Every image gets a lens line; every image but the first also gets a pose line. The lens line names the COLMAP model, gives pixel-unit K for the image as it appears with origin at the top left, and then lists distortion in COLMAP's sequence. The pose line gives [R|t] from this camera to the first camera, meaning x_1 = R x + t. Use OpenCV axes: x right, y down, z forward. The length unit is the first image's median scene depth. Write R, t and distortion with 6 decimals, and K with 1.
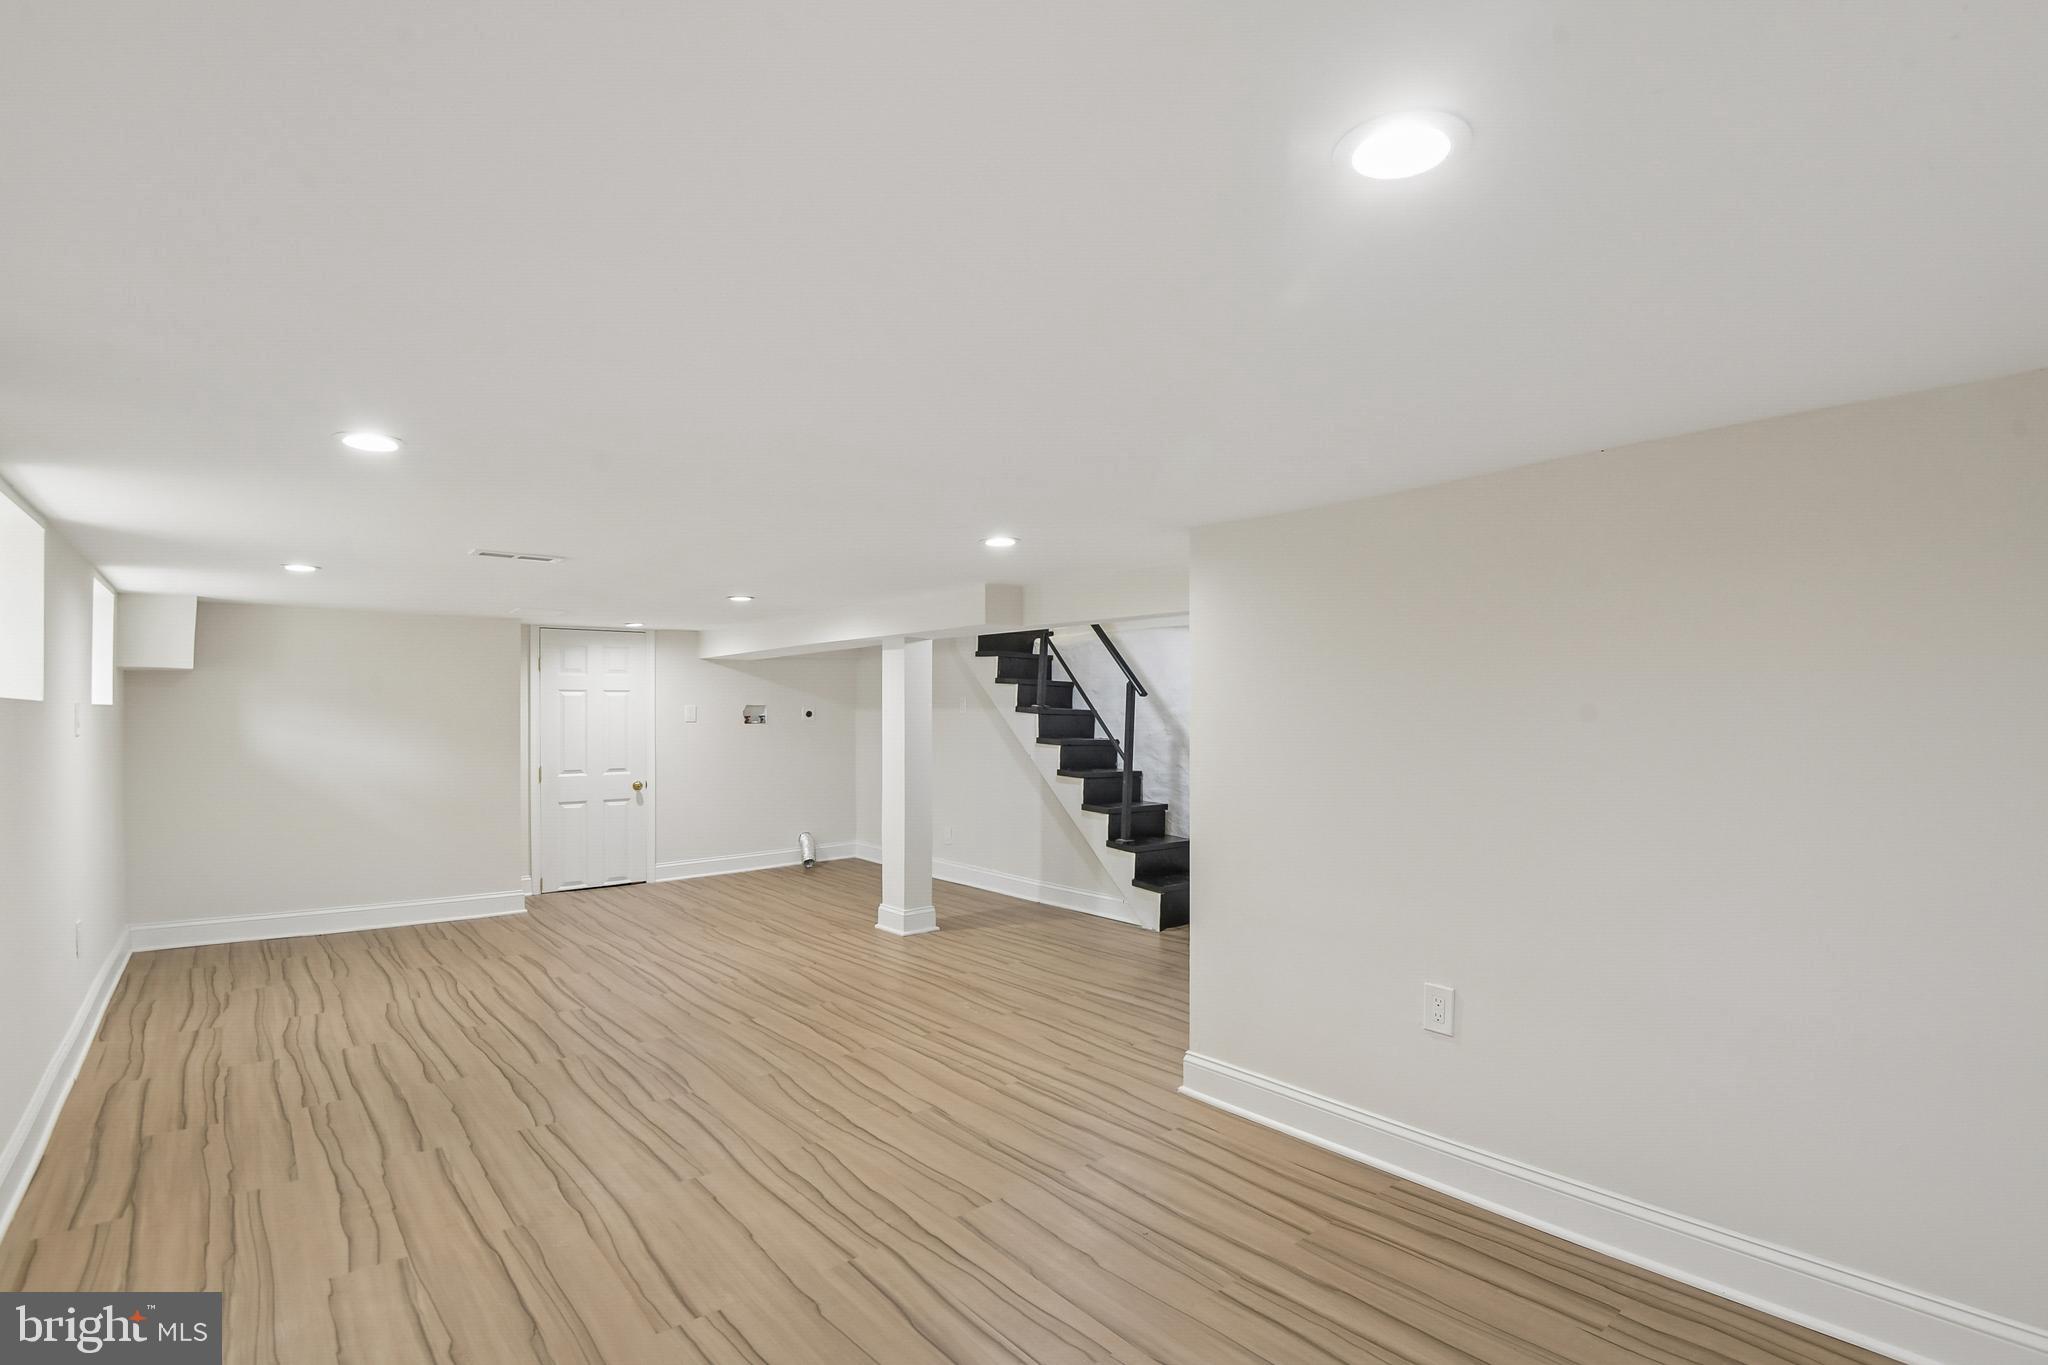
lens RADIAL K [[956.4, 0, 1034.4], [0, 956.4, 687.9], [0, 0, 1]] dist [0.050263, -0.022249]
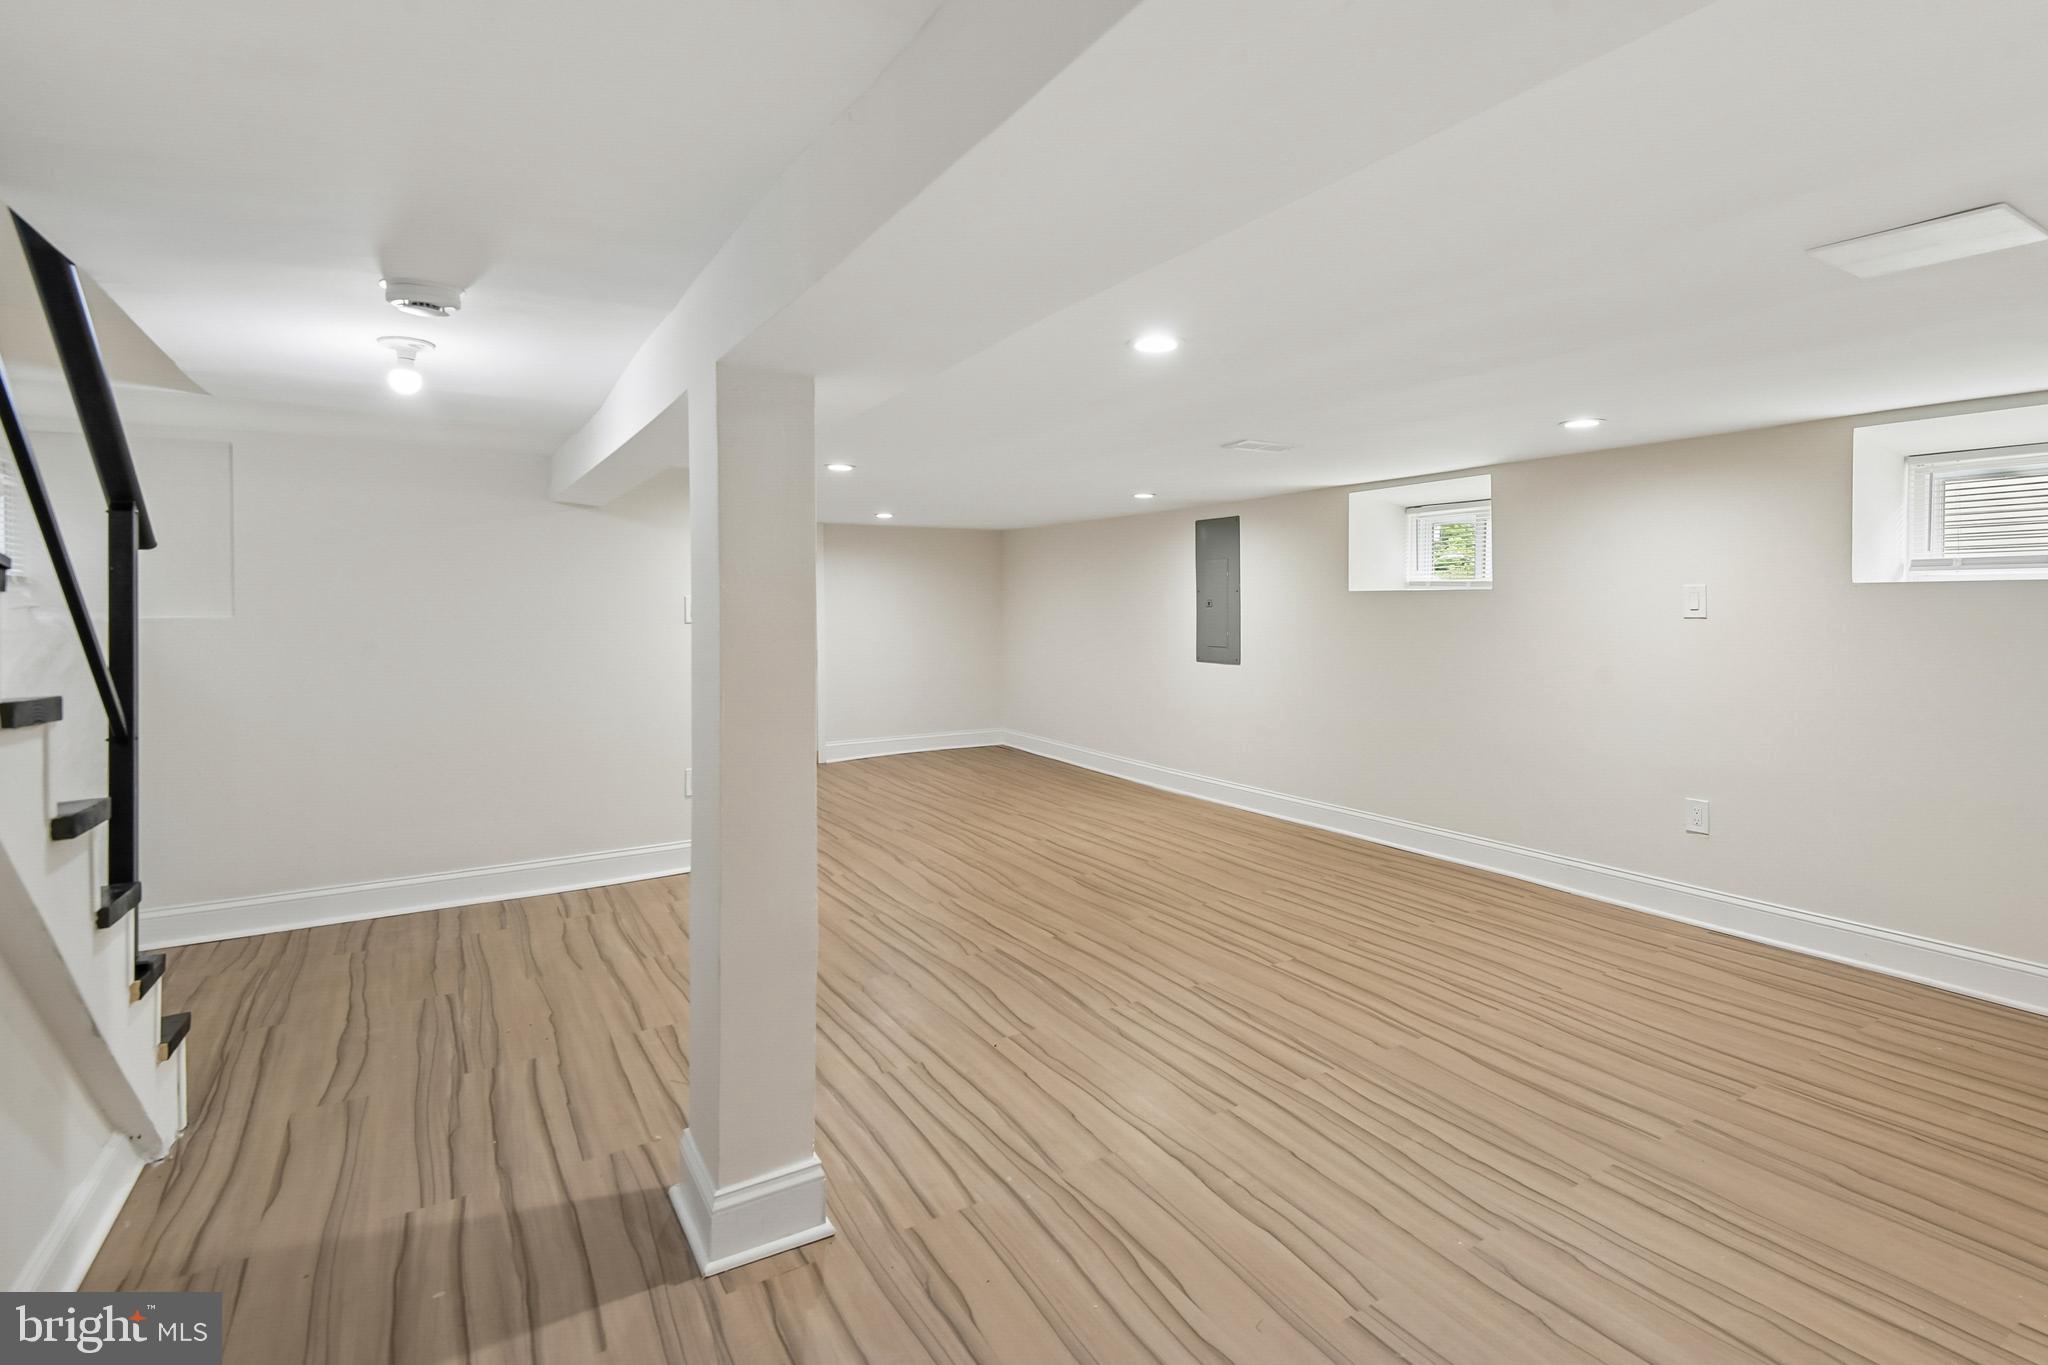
lens RADIAL K [[956.4, 0, 1034.4], [0, 956.4, 687.9], [0, 0, 1]] dist [0.050263, -0.022249]
pose [[-0.989269, -0.006934, 0.145940, -0.386108], [0.002766, 0.997805, 0.066161, 0.051187], [-0.146079, 0.065855, -0.987079, 1.792116]]
